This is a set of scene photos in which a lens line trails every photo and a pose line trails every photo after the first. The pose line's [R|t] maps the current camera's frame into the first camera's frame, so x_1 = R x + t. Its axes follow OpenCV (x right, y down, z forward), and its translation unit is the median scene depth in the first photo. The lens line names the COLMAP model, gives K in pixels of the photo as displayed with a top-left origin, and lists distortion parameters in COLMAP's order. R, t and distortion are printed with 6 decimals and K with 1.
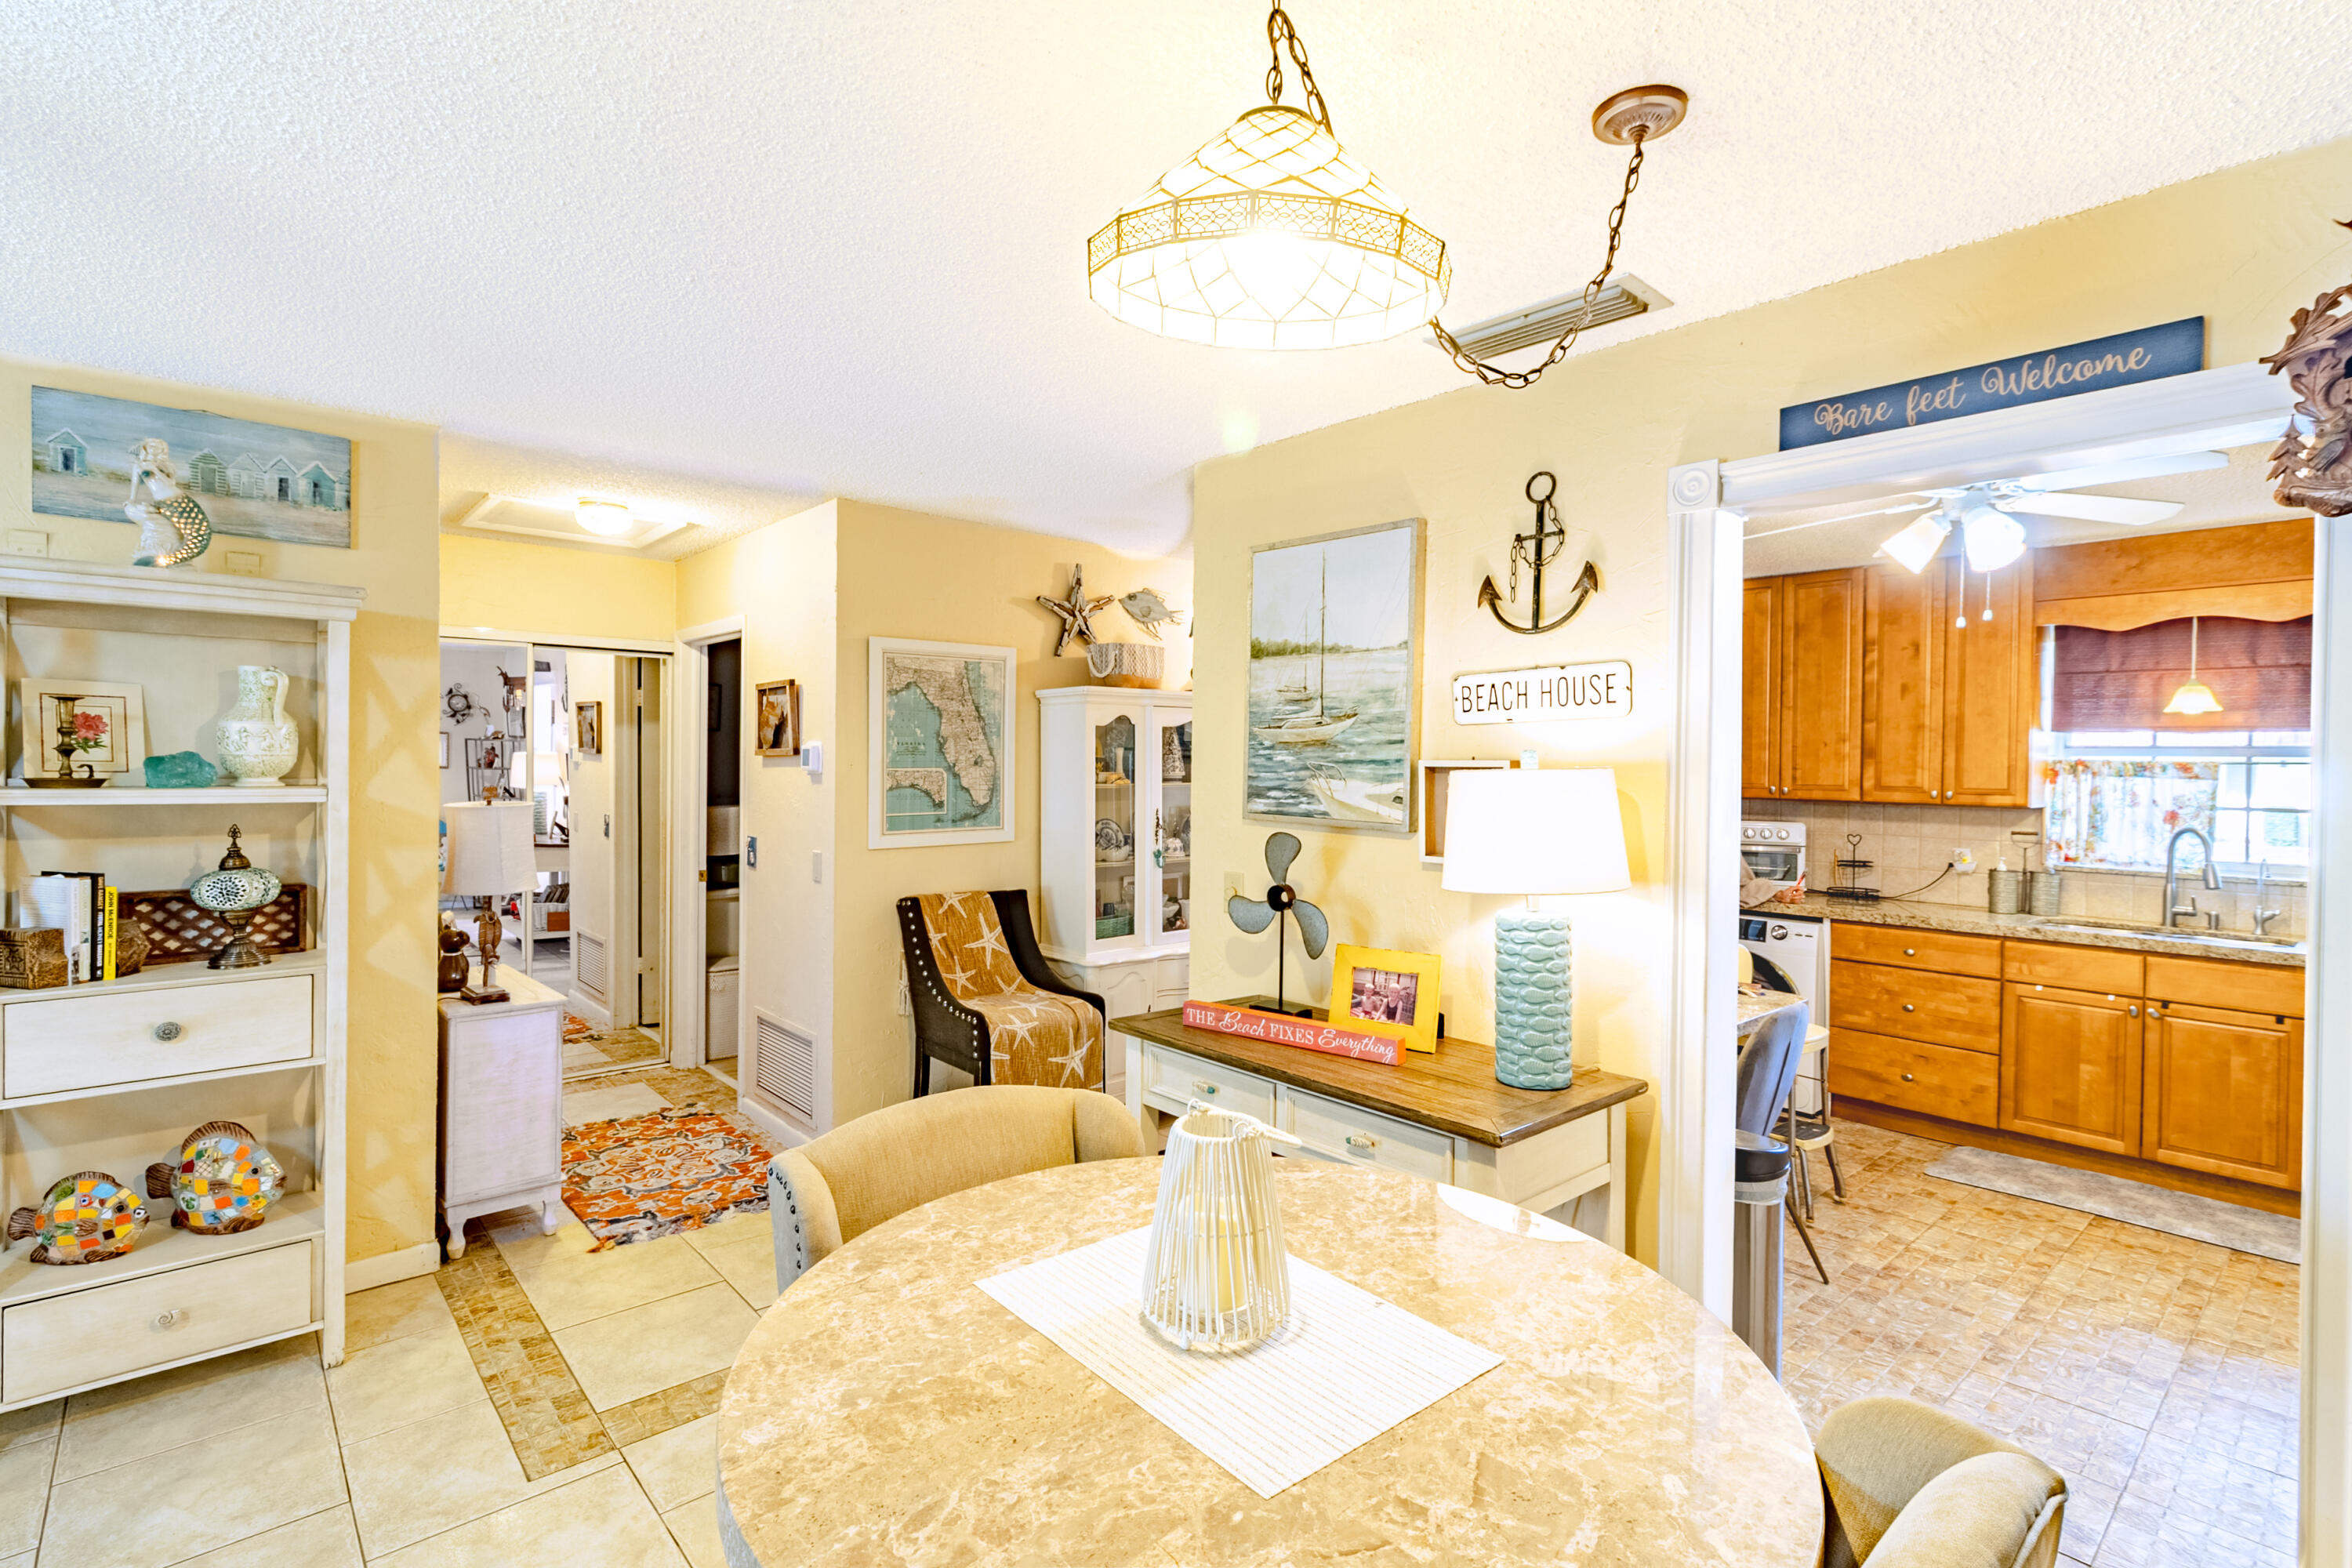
lens RADIAL K [[1099.5, 0, 1185.5], [0, 1099.5, 776.8], [0, 0, 1]] dist [0.012978, -0.001482]
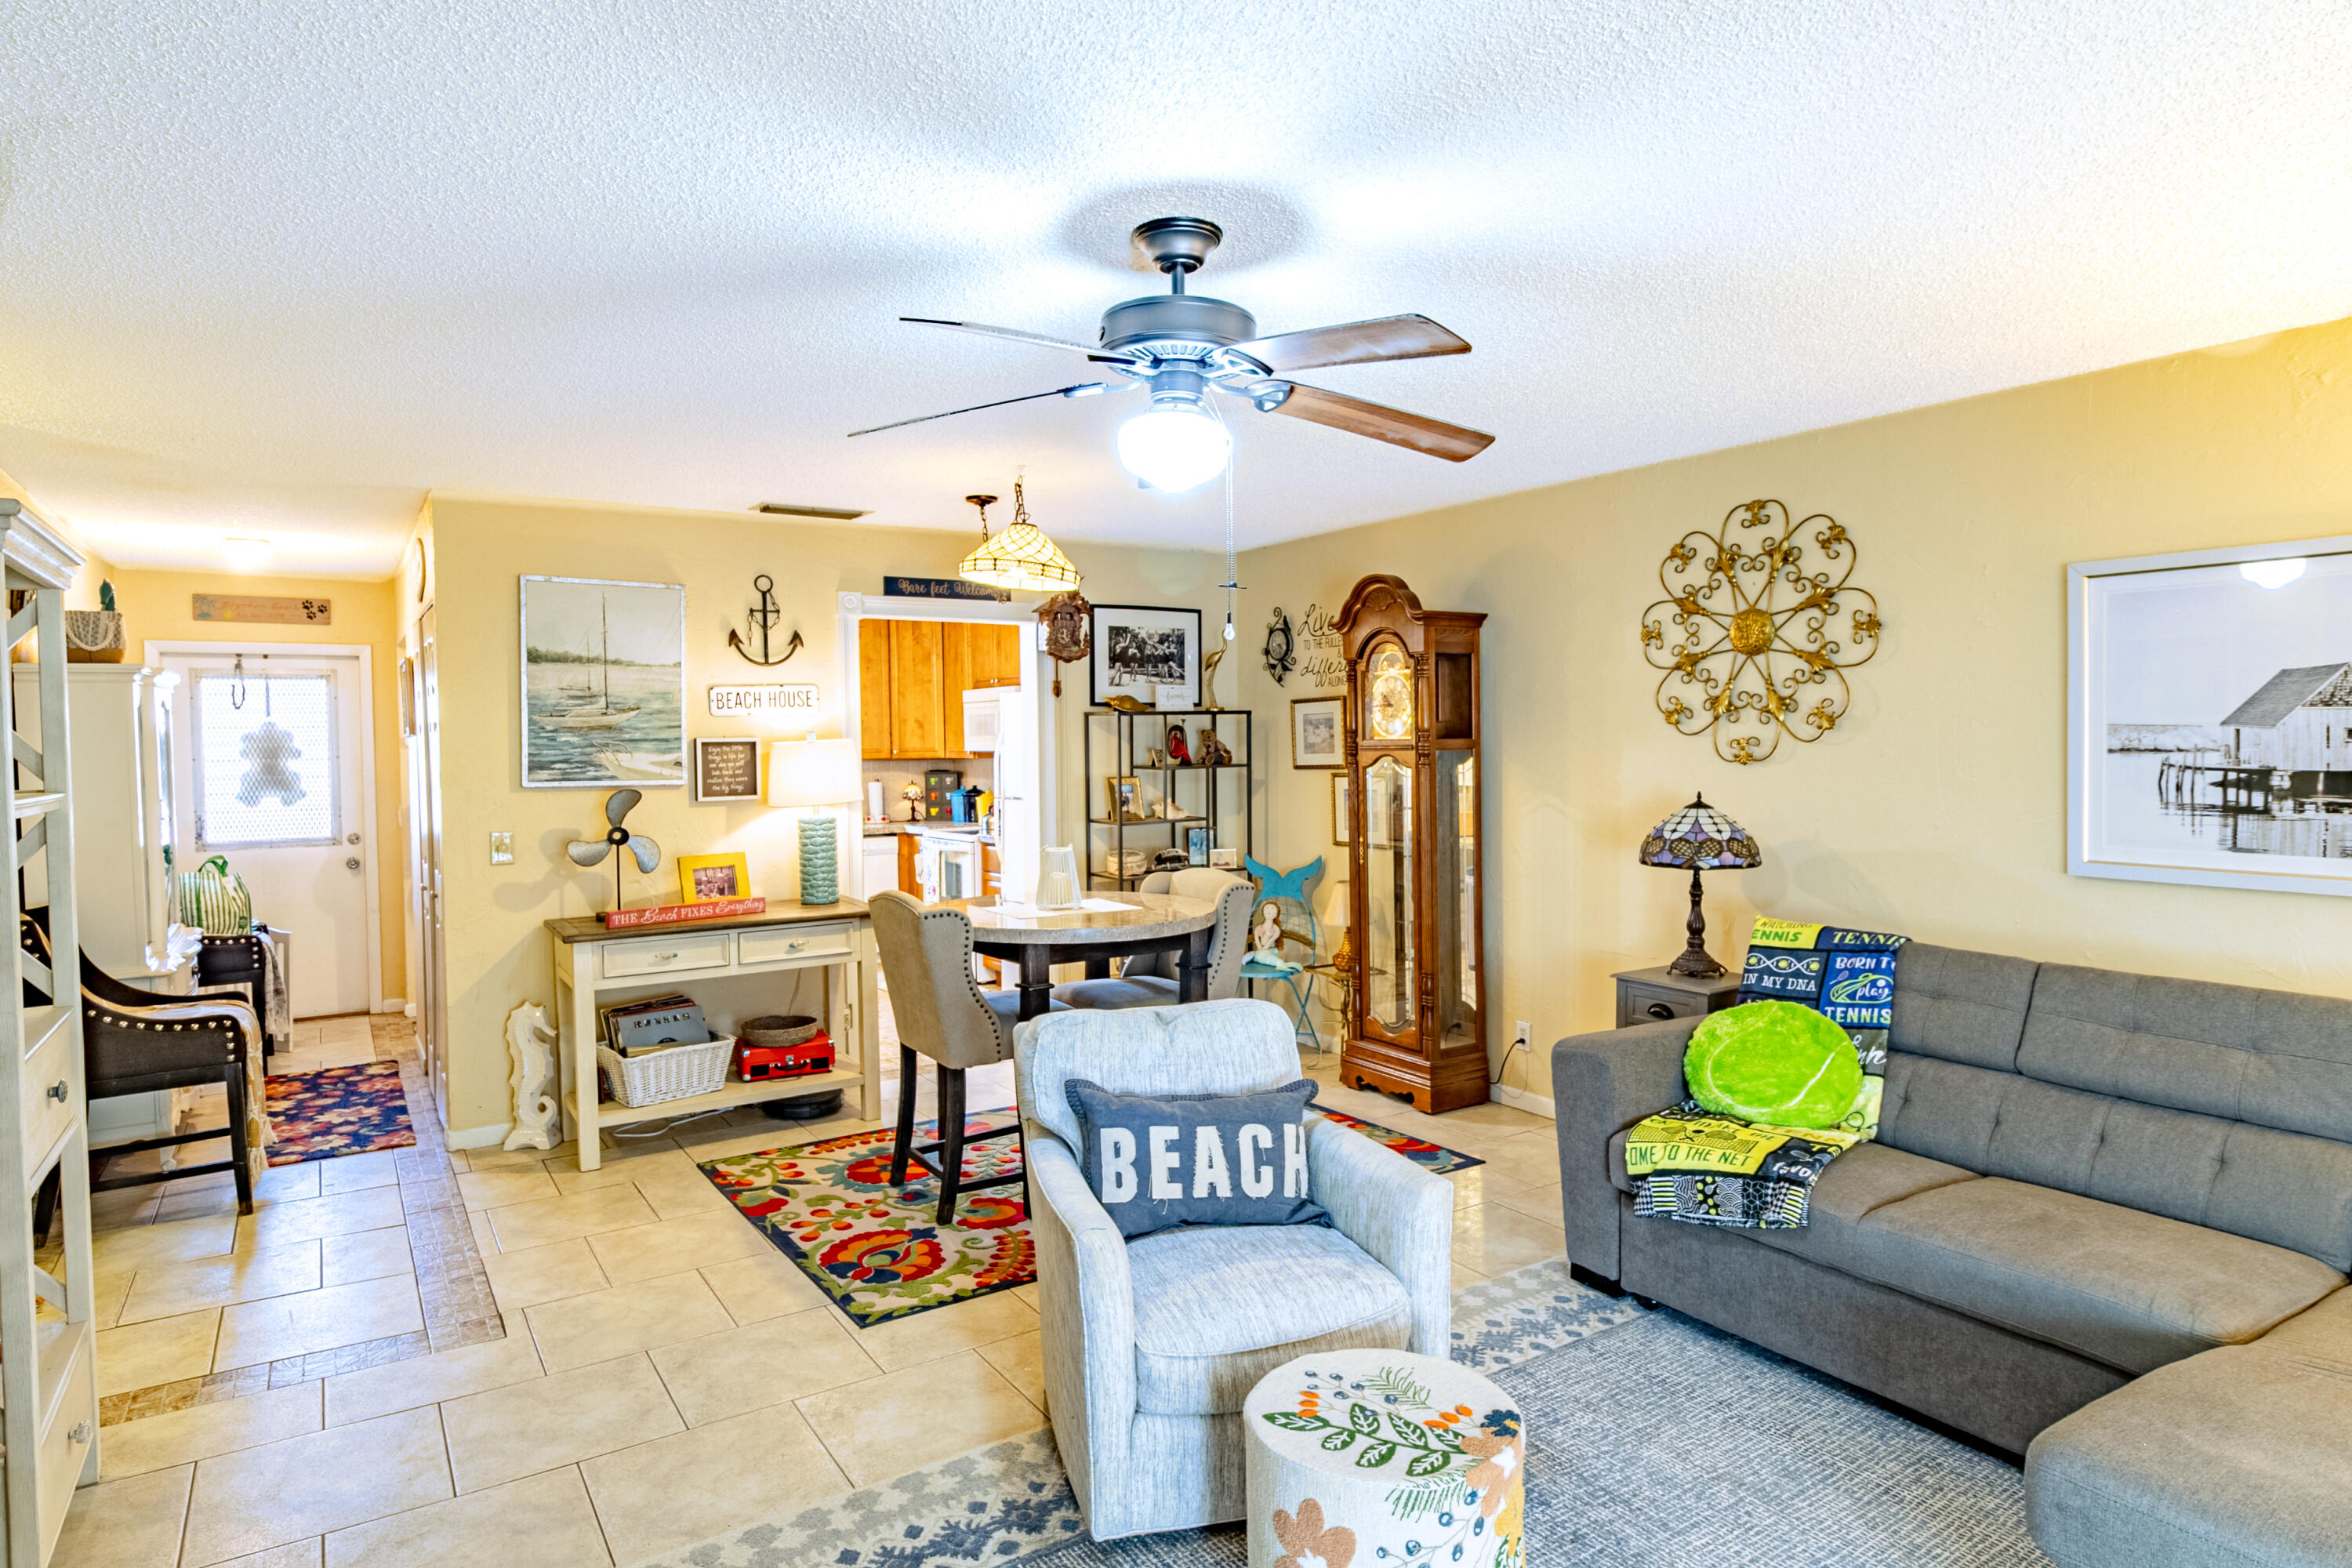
lens RADIAL K [[1308.6, 0, 1139.9], [0, 1308.6, 773.4], [0, 0, 1]] dist [0.015795, -0.005586]
pose [[0.179027, -0.043237, 0.982894, -1.514942], [0.028301, 0.998847, 0.038784, -0.019161], [-0.983437, 0.020874, 0.180044, 0.023051]]
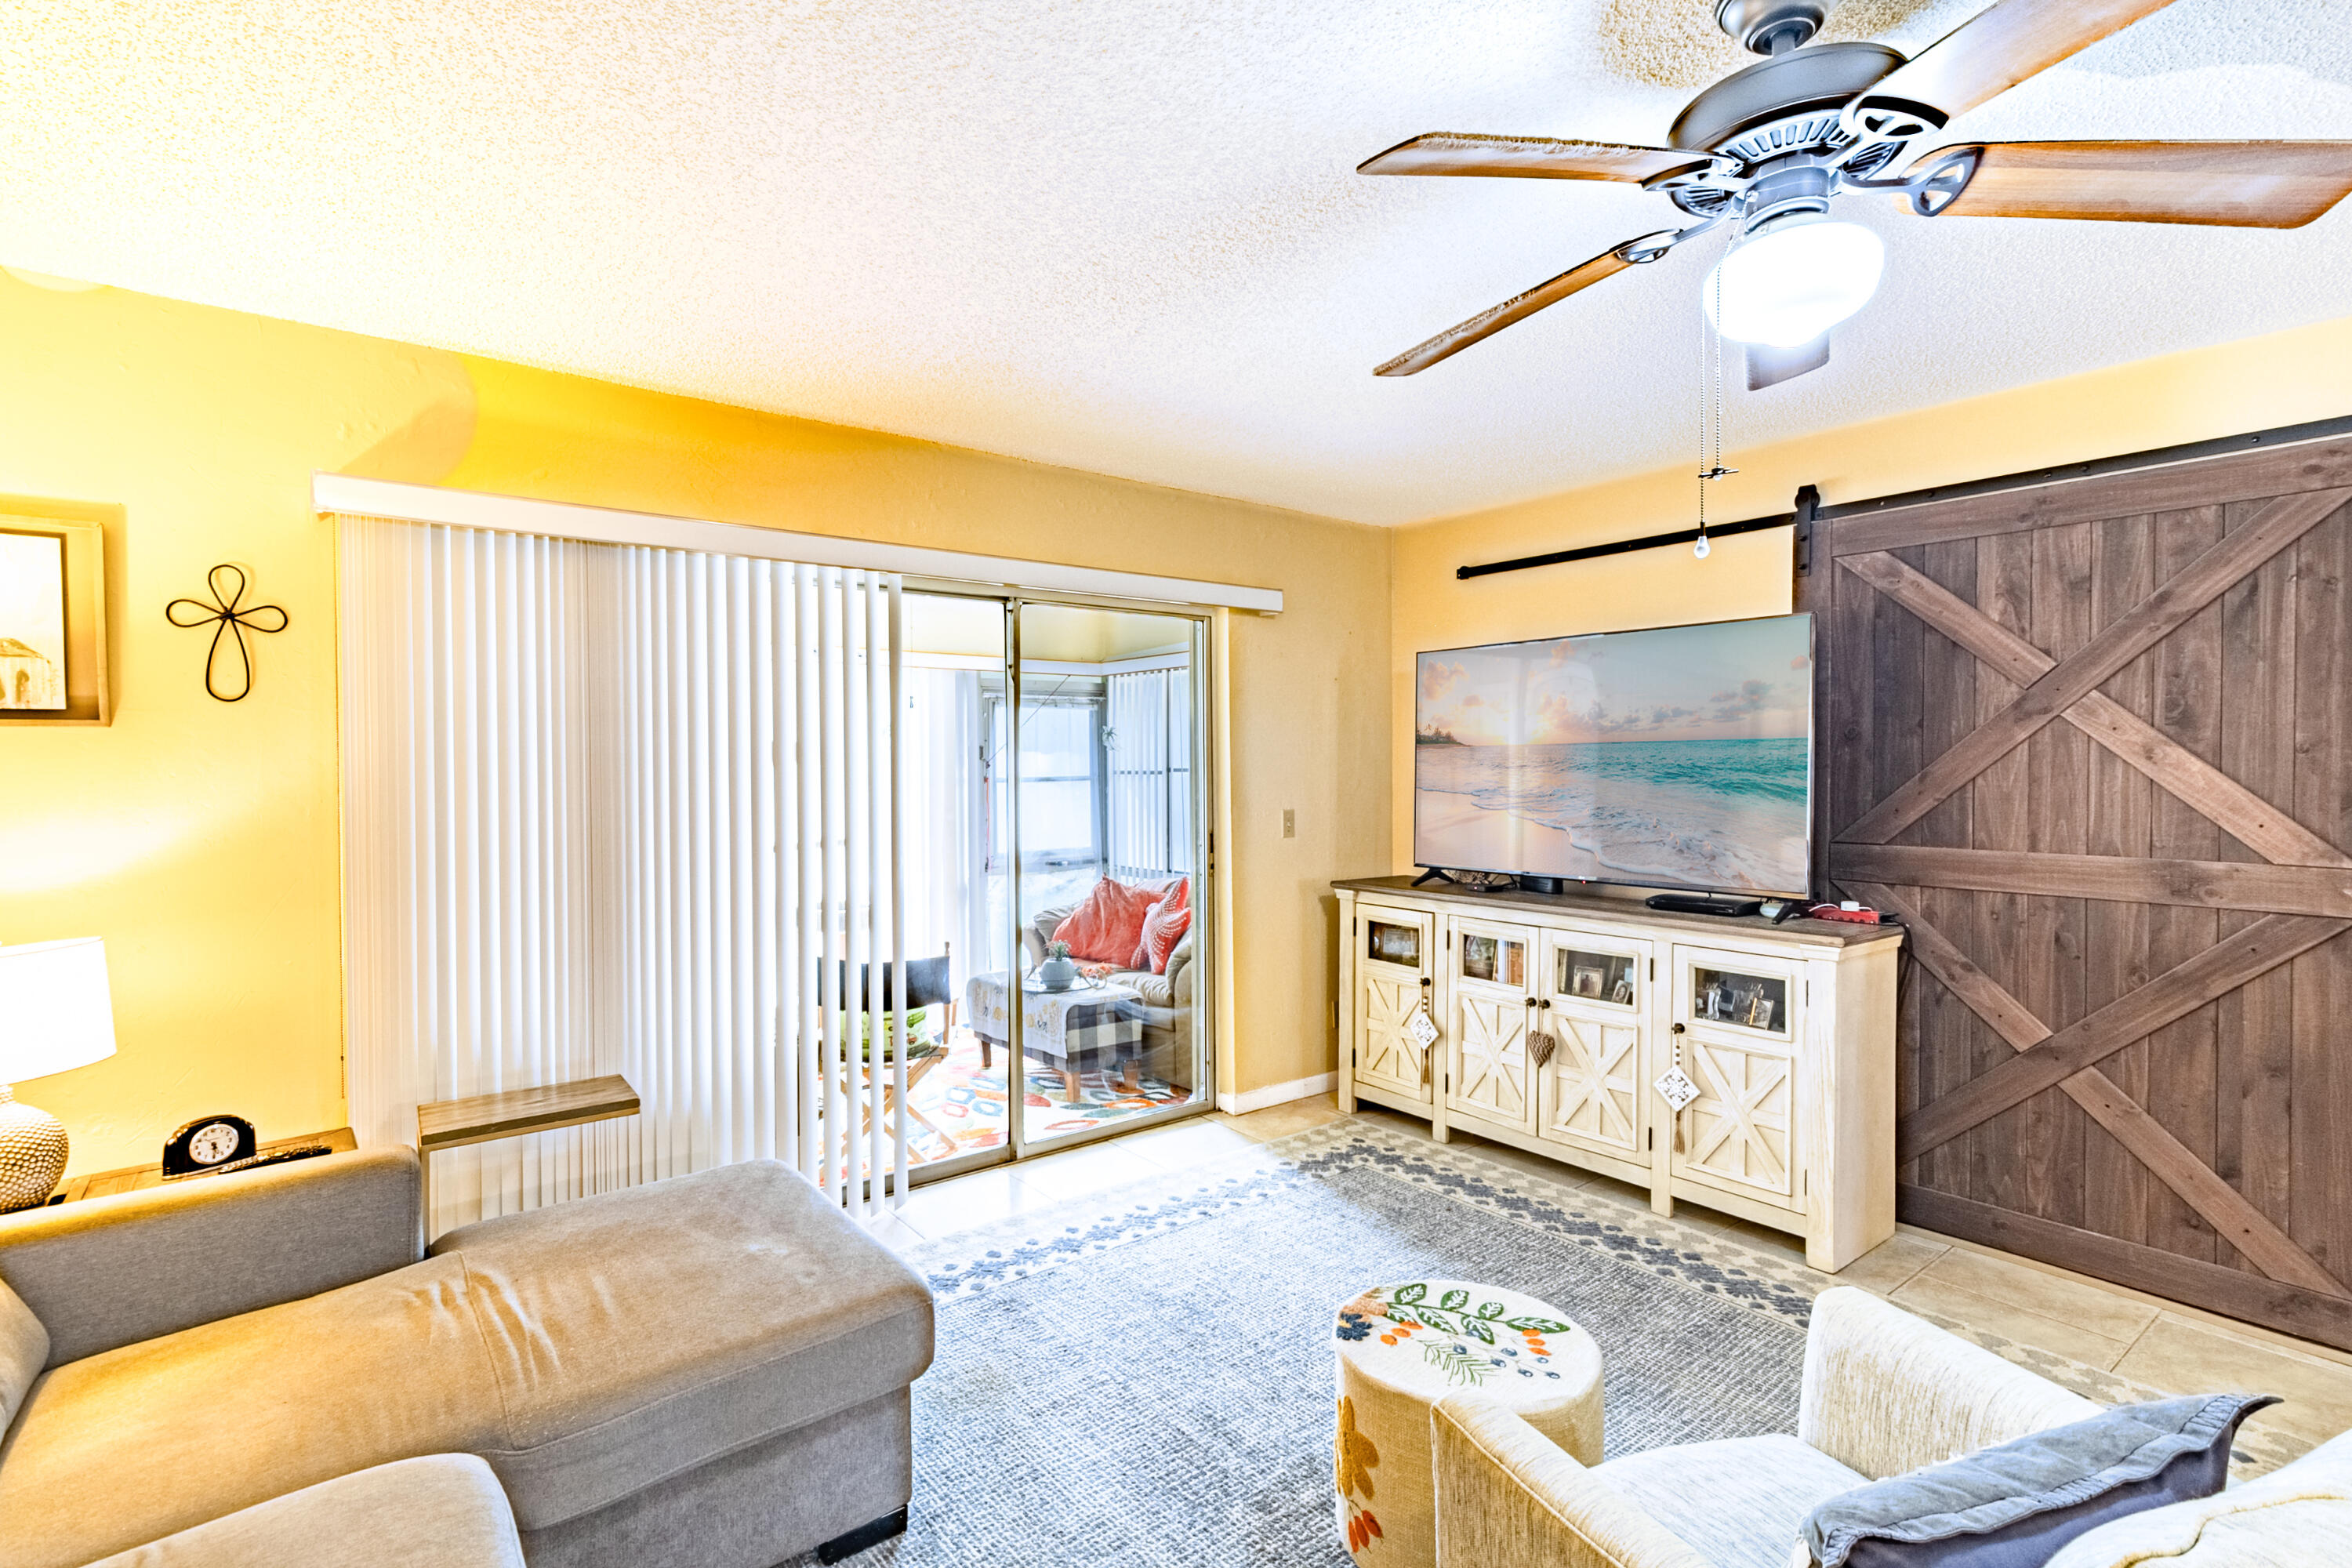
lens RADIAL K [[1099.5, 0, 1167.3], [0, 1099.5, 780.0], [0, 0, 1]] dist [0.012978, -0.001482]
pose [[-0.078118, 0.002202, -0.996942, -0.086728], [-0.009457, 0.999951, 0.002950, 0.040397], [0.996899, 0.009659, -0.078093, -0.100516]]
